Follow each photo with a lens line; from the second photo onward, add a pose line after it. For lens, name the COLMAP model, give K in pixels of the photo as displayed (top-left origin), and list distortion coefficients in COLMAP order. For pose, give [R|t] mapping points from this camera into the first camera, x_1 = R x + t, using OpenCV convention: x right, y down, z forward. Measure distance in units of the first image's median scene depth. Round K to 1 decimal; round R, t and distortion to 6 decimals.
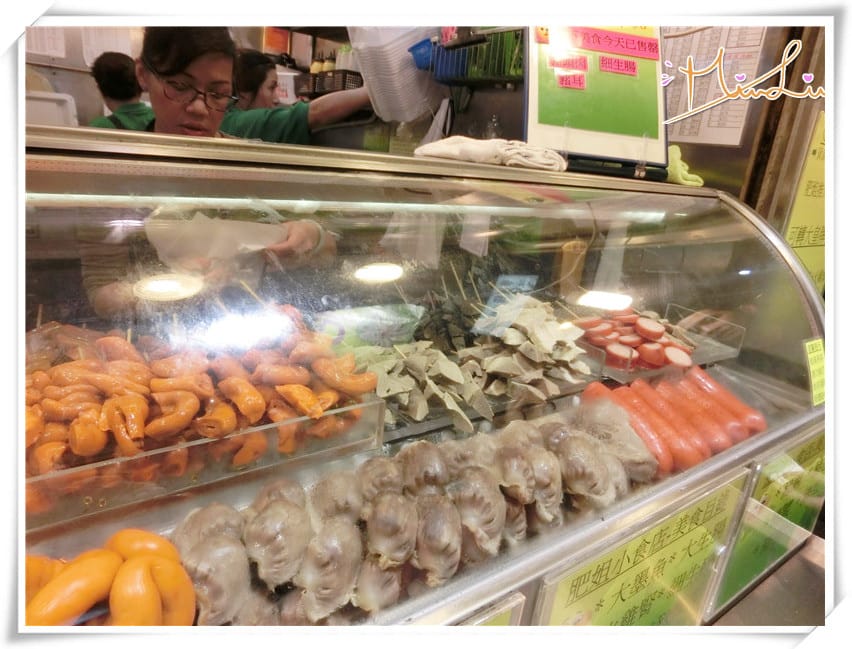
lens RADIAL K [[566.5, 0, 436.4], [0, 566.5, 323.0], [0, 0, 1]] dist [-0.066788, 0.051077]
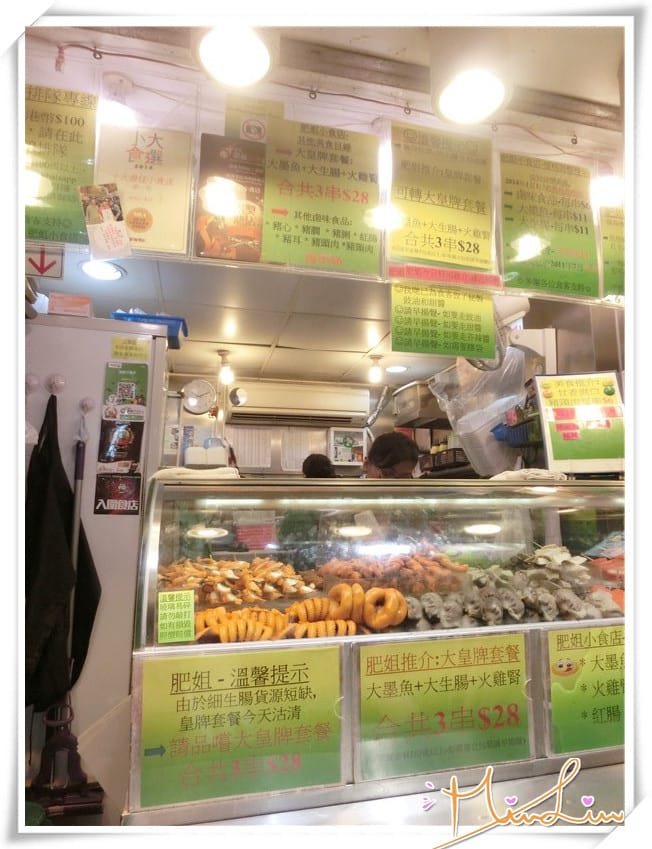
lens RADIAL K [[586.6, 0, 326.0], [0, 586.6, 424.5], [0, 0, 1]] dist [0.000190, 0.002408]
pose [[0.919156, -0.162867, -0.358646, 0.322453], [-0.017637, 0.892583, -0.450538, 0.678457], [0.393499, 0.420440, 0.817550, -1.479445]]
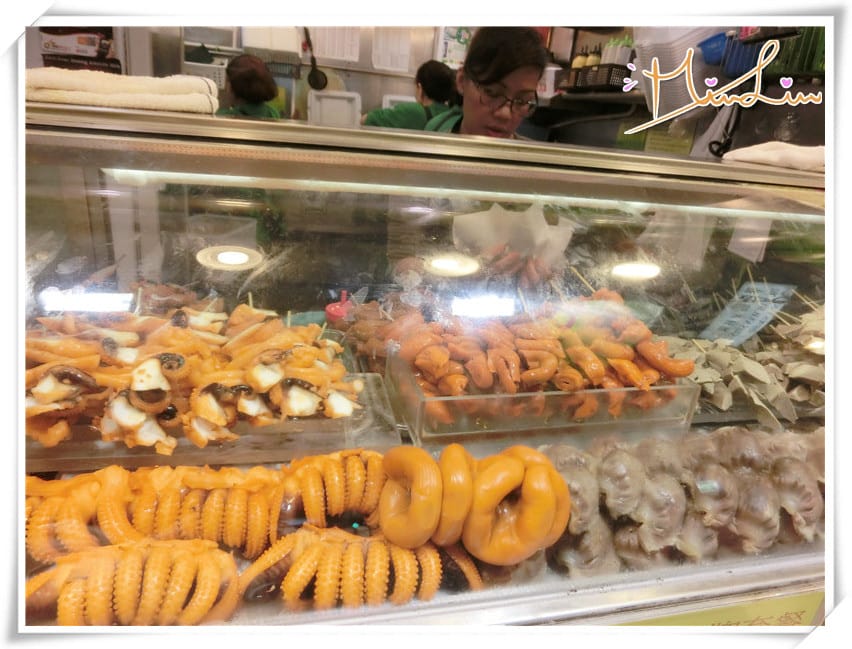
lens RADIAL K [[567.9, 0, 426.0], [0, 567.9, 324.5], [0, 0, 1]] dist [-0.018613, 0.004179]
pose [[0.923829, 0.120414, -0.363375, -0.195373], [-0.114317, 0.992705, 0.038324, 0.034828], [0.365338, 0.006136, 0.930855, -0.233847]]
